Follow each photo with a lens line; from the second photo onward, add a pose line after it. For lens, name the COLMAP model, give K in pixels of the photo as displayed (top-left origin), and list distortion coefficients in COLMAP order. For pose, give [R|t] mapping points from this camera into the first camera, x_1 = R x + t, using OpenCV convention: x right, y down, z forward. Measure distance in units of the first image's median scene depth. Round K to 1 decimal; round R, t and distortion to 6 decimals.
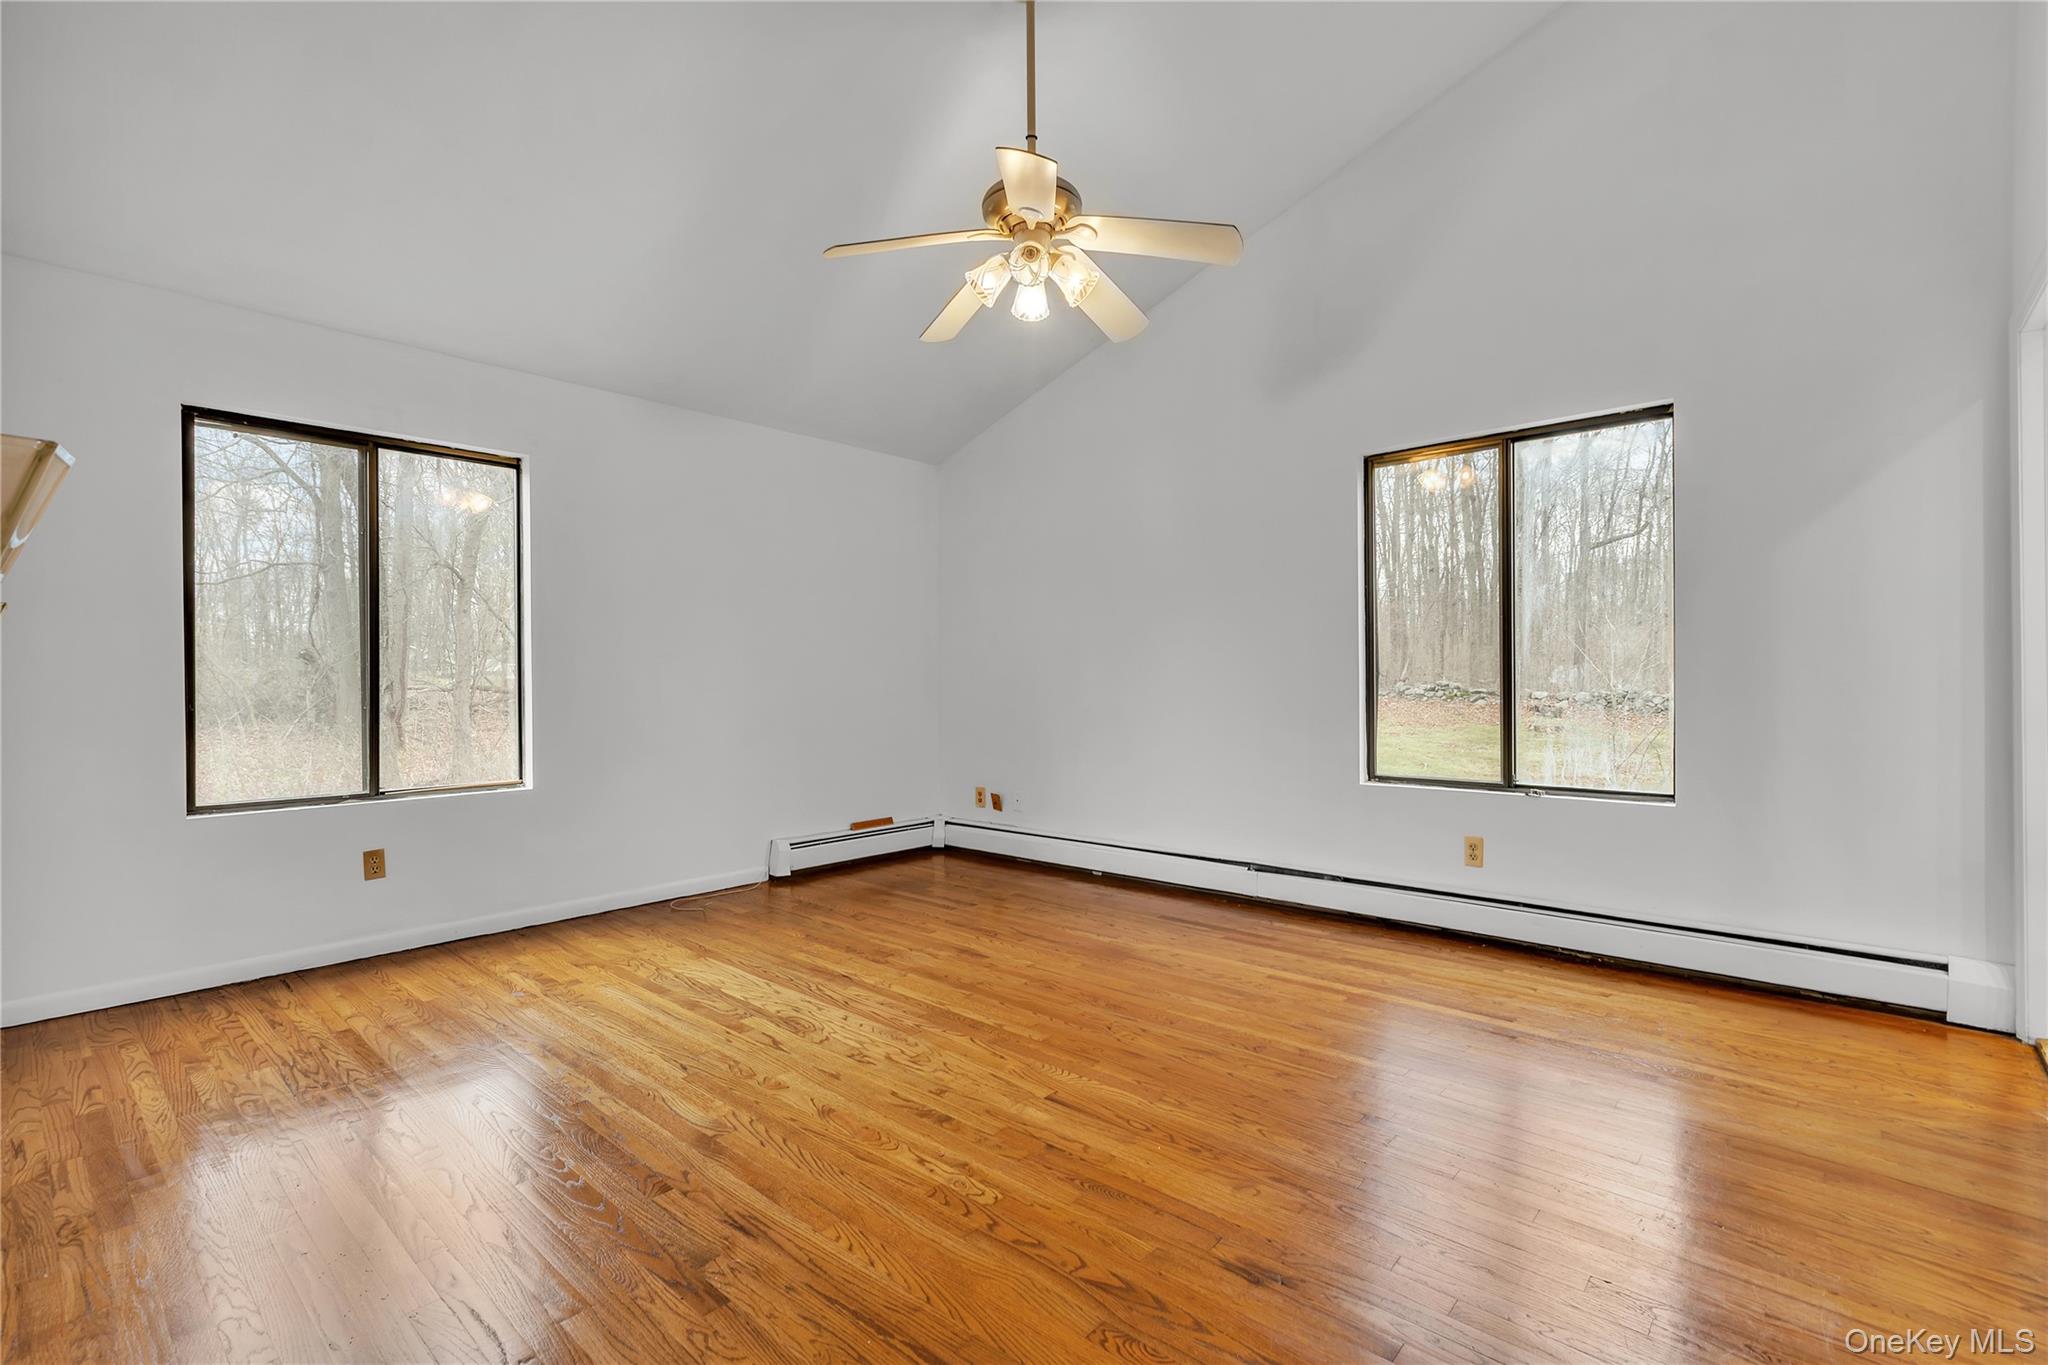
lens RADIAL K [[915.6, 0, 1019.2], [0, 915.6, 678.6], [0, 0, 1]] dist [0.001464, 0.000091]
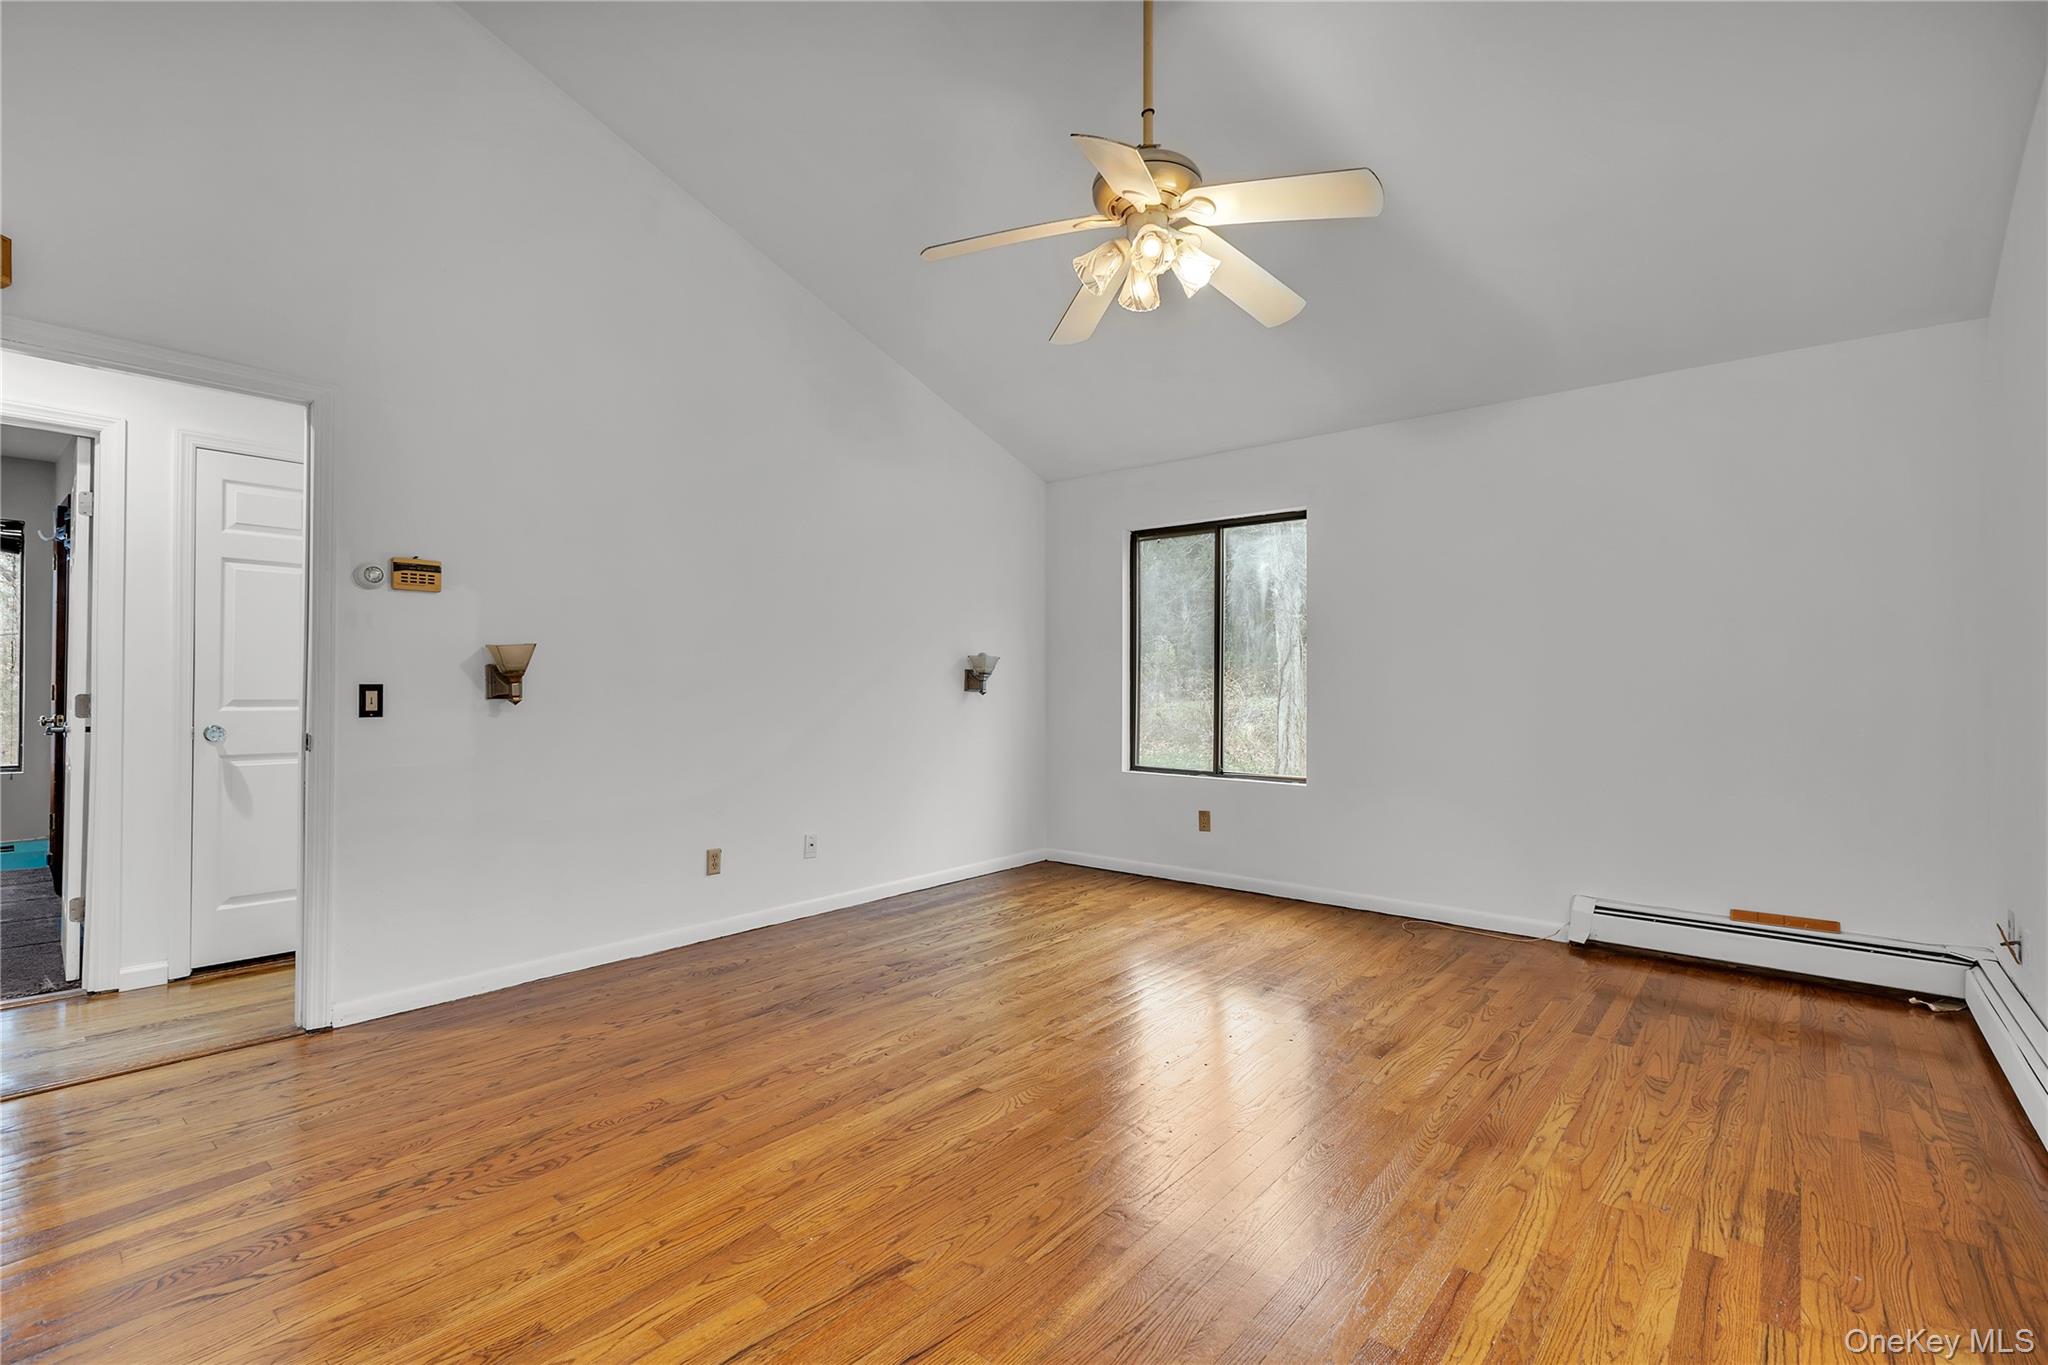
lens RADIAL K [[915.6, 0, 1019.2], [0, 915.6, 678.6], [0, 0, 1]] dist [0.001464, 0.000091]
pose [[0.038574, -0.004272, -0.999247, 0.855019], [-0.006861, 0.999966, -0.004539, -0.014548], [0.999232, 0.007031, 0.038543, 0.774071]]
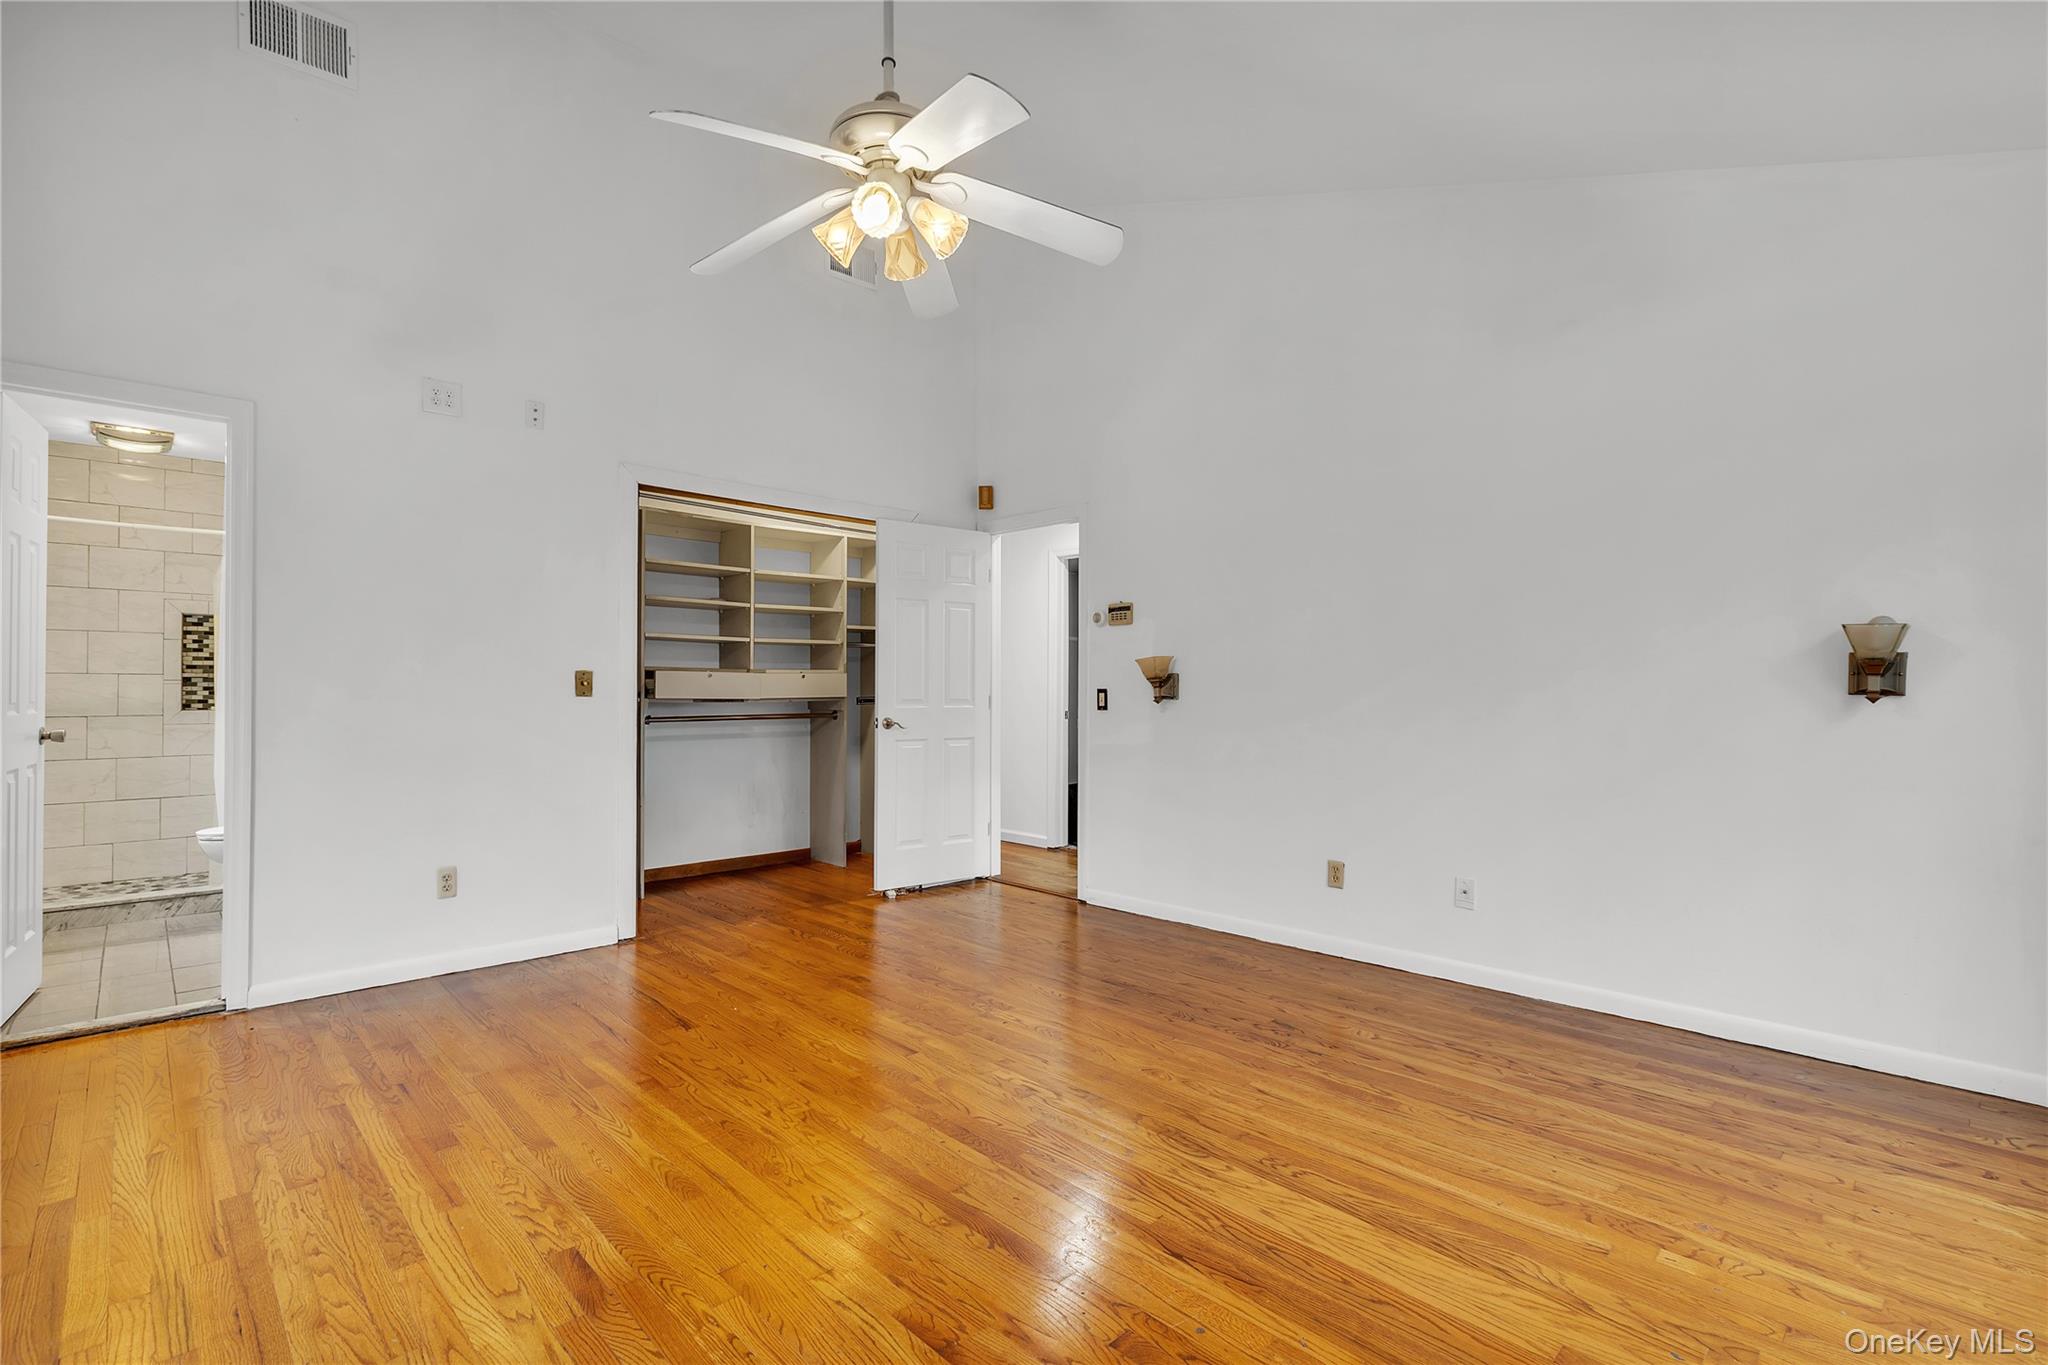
lens RADIAL K [[957.1, 0, 1024.0], [0, 957.1, 682.5], [0, 0, 1]] dist [-0.001593, 0.000431]
pose [[-0.997333, 0.006688, 0.072679, -0.157060], [0.006353, 0.999968, -0.004841, -0.011610], [-0.072709, -0.004366, -0.997344, 1.721189]]
